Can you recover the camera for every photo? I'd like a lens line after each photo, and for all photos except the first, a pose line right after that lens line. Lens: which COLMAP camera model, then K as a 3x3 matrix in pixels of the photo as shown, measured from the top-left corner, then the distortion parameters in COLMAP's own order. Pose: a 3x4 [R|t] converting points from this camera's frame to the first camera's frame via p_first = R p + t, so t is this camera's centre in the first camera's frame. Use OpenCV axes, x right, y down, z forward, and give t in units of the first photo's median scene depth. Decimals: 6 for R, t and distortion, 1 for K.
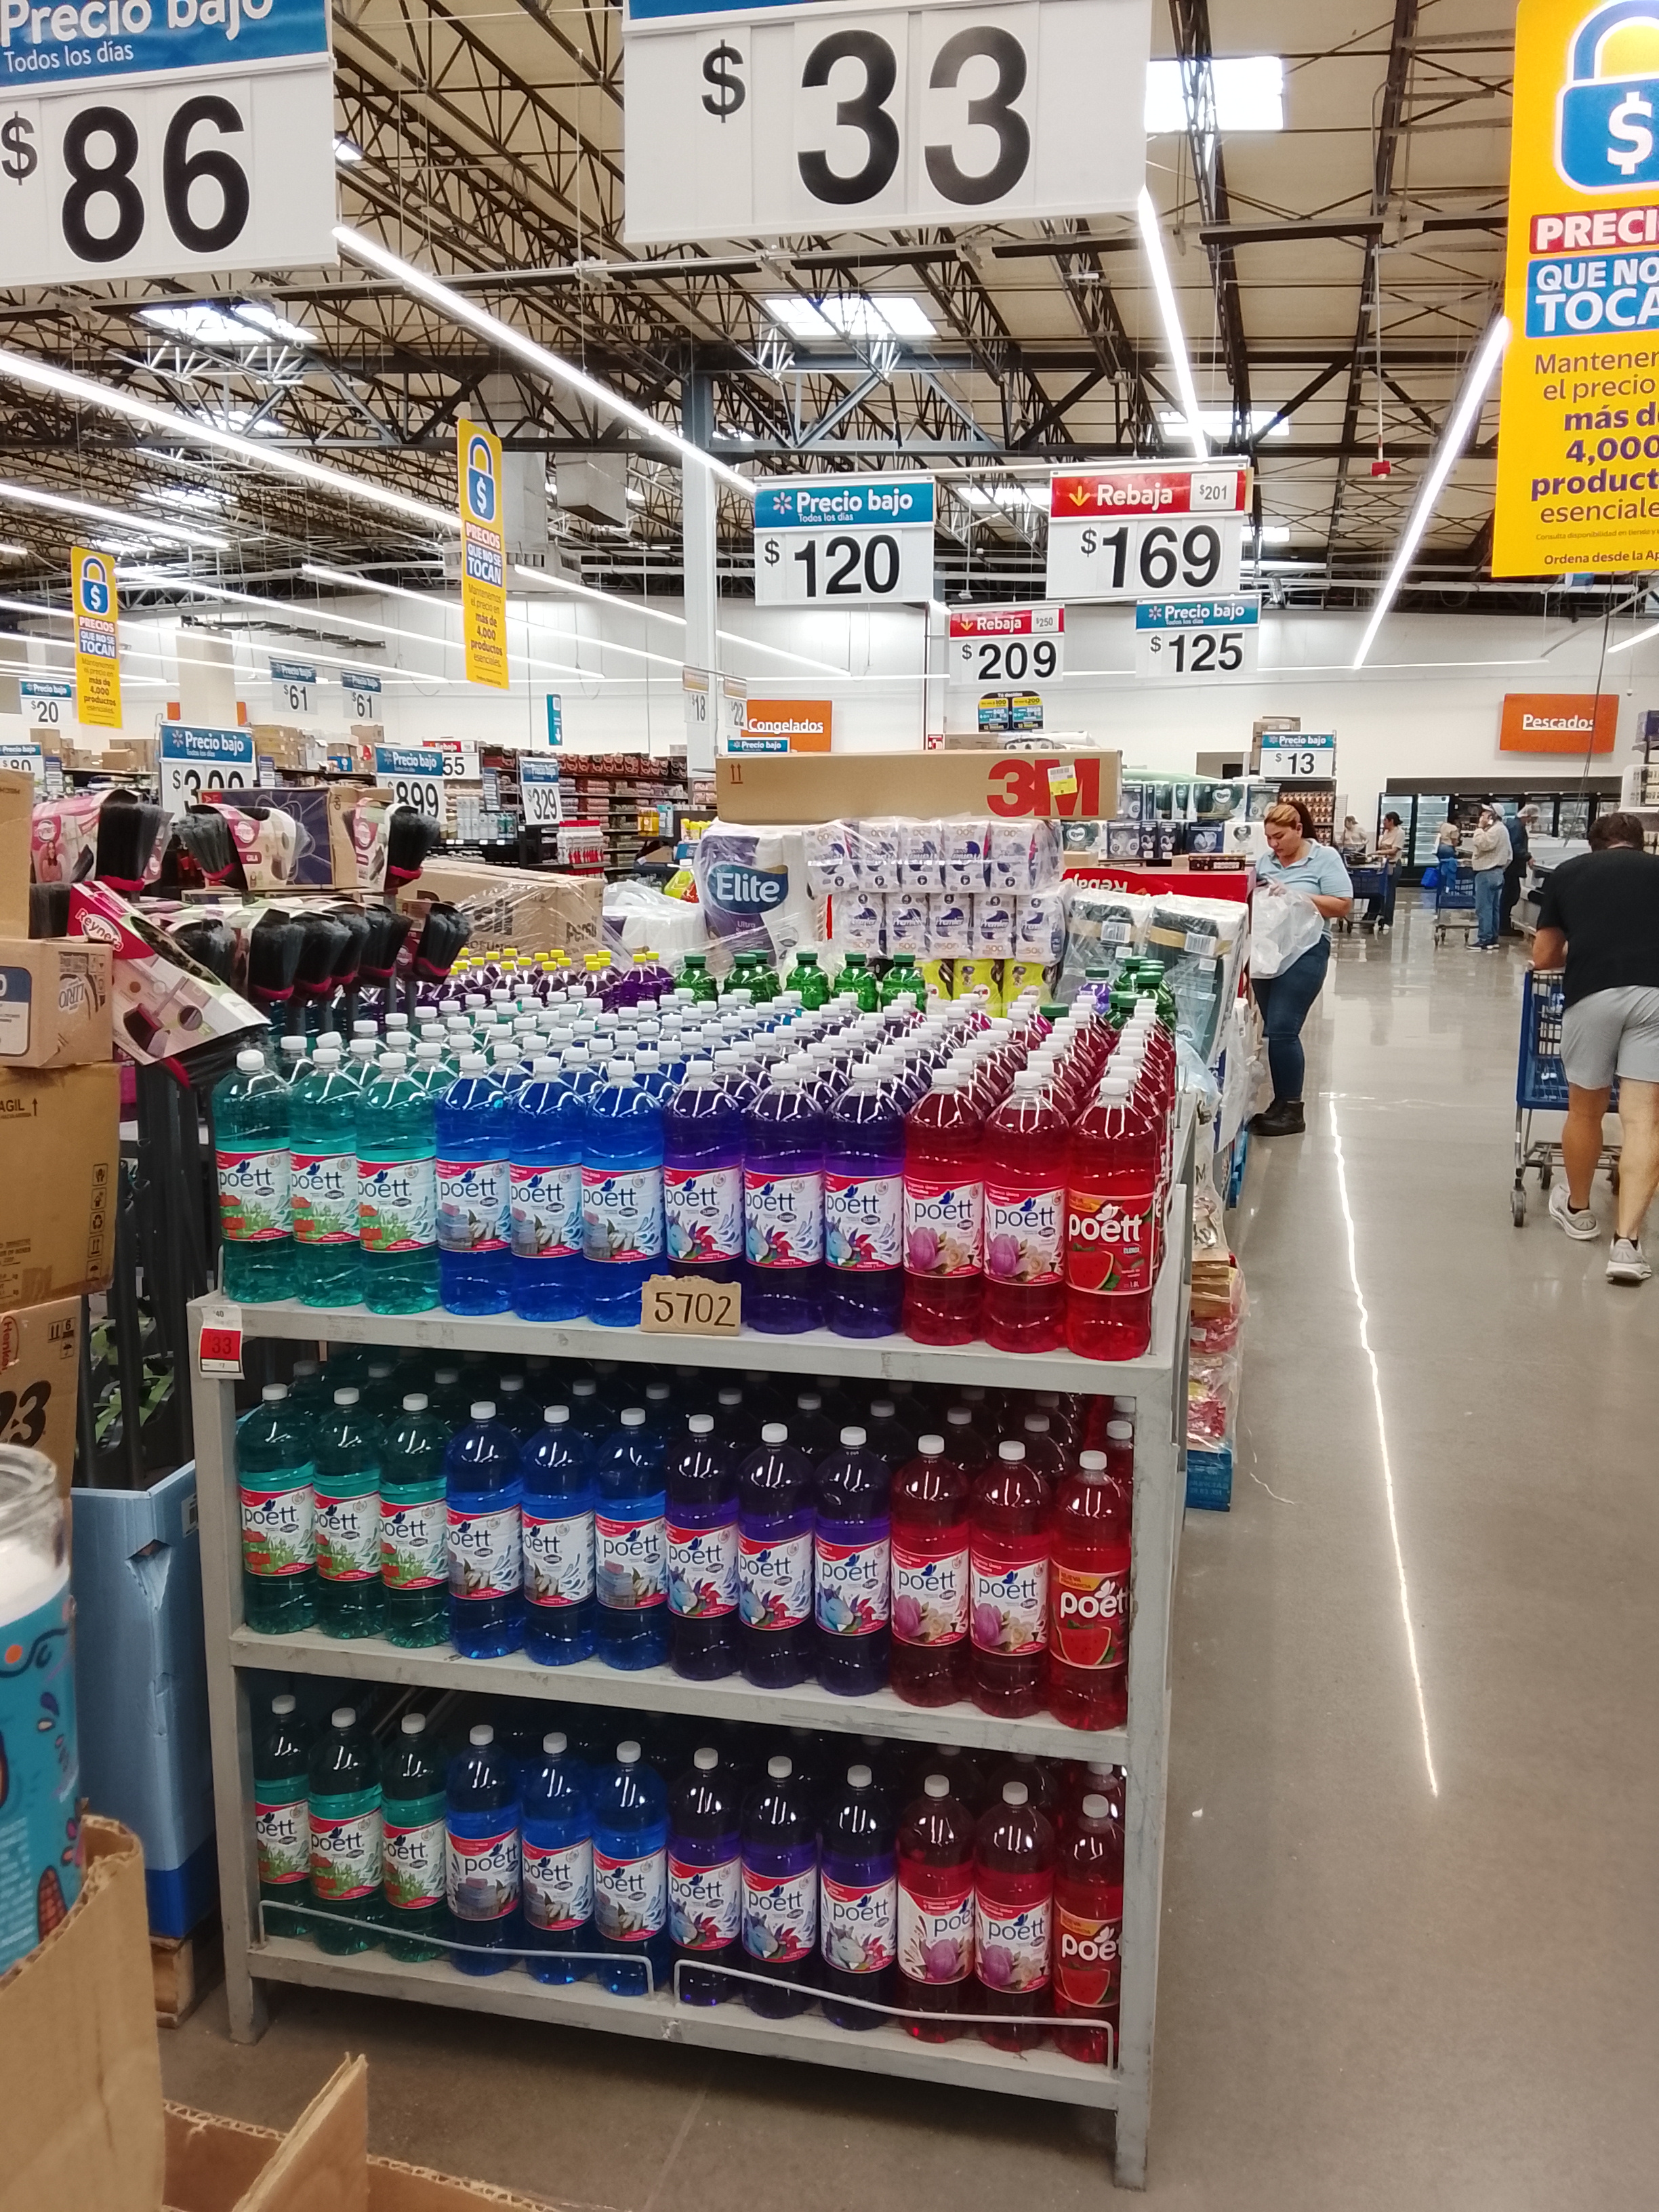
lens RADIAL K [[1858.3, 0, 766.9], [0, 1858.3, 1194.4], [0, 0, 1]] dist [0.069332, -0.116075]
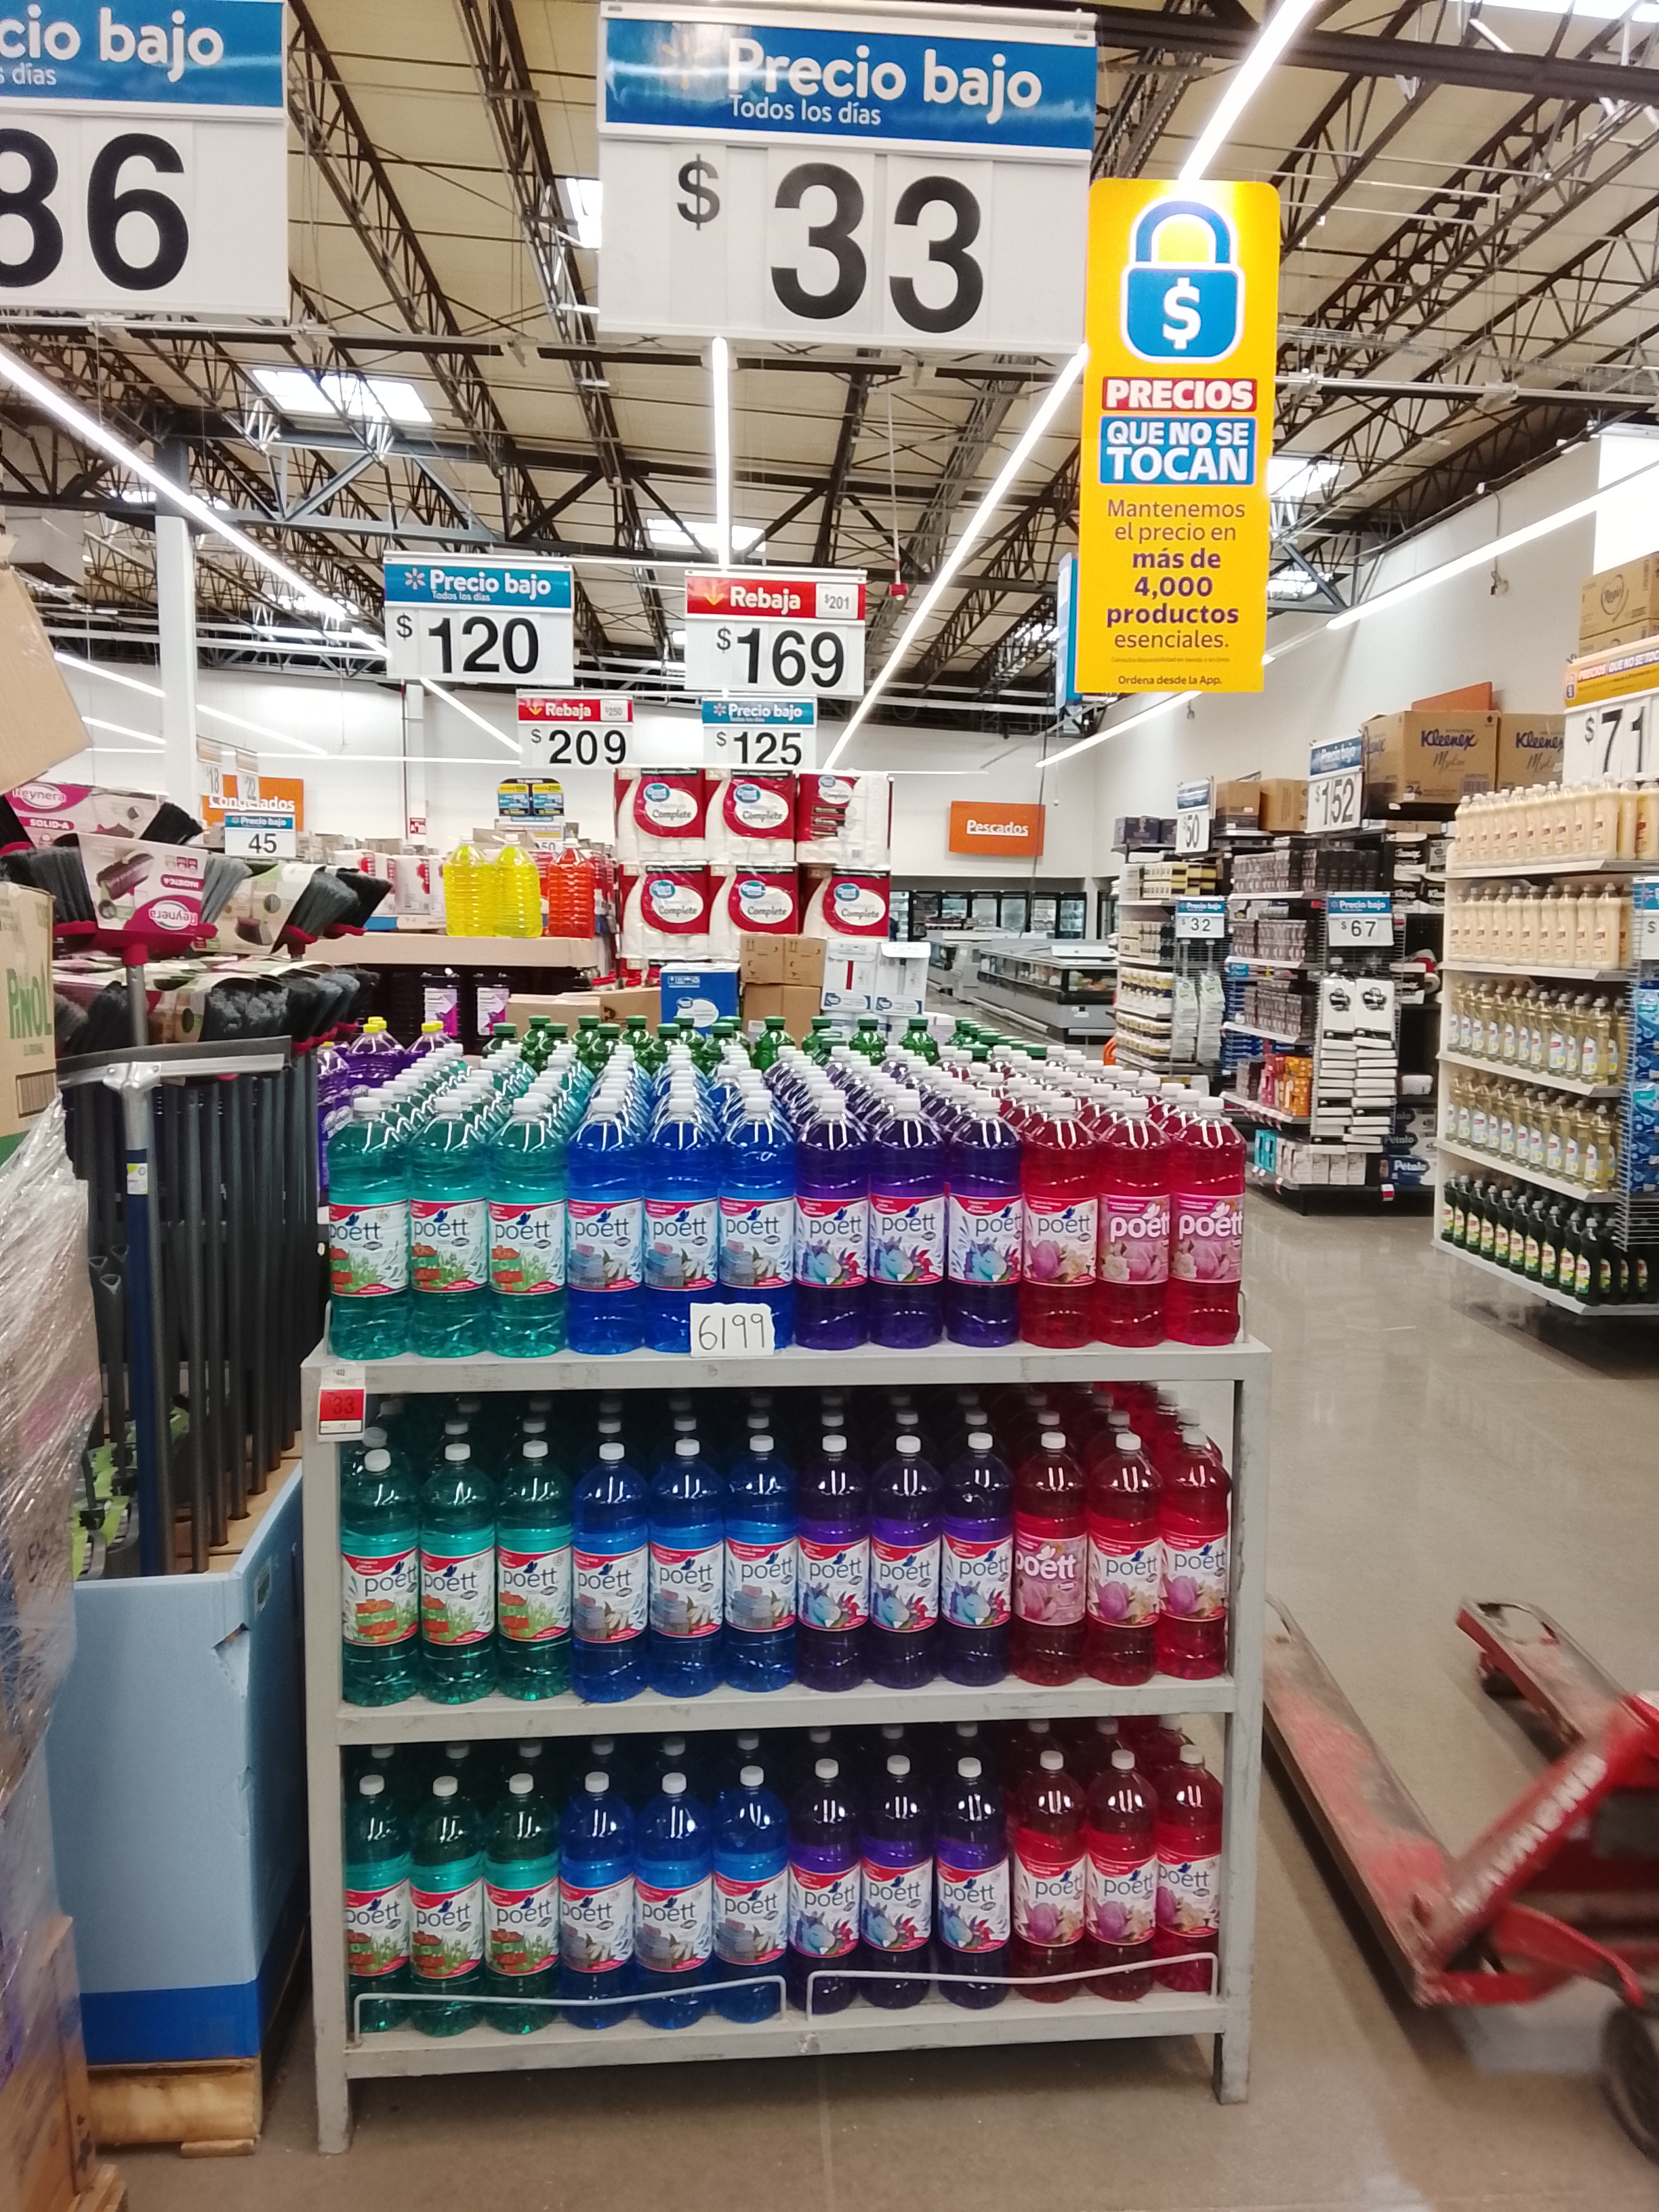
lens RADIAL K [[1858.3, 0, 899.6], [0, 1858.3, 1182.1], [0, 0, 1]] dist [0.069332, -0.116075]
pose [[0.942669, -0.035995, 0.331783, -0.104507], [0.053189, 0.997663, -0.042888, 0.007149], [-0.329464, 0.058076, 0.942380, -0.003500]]
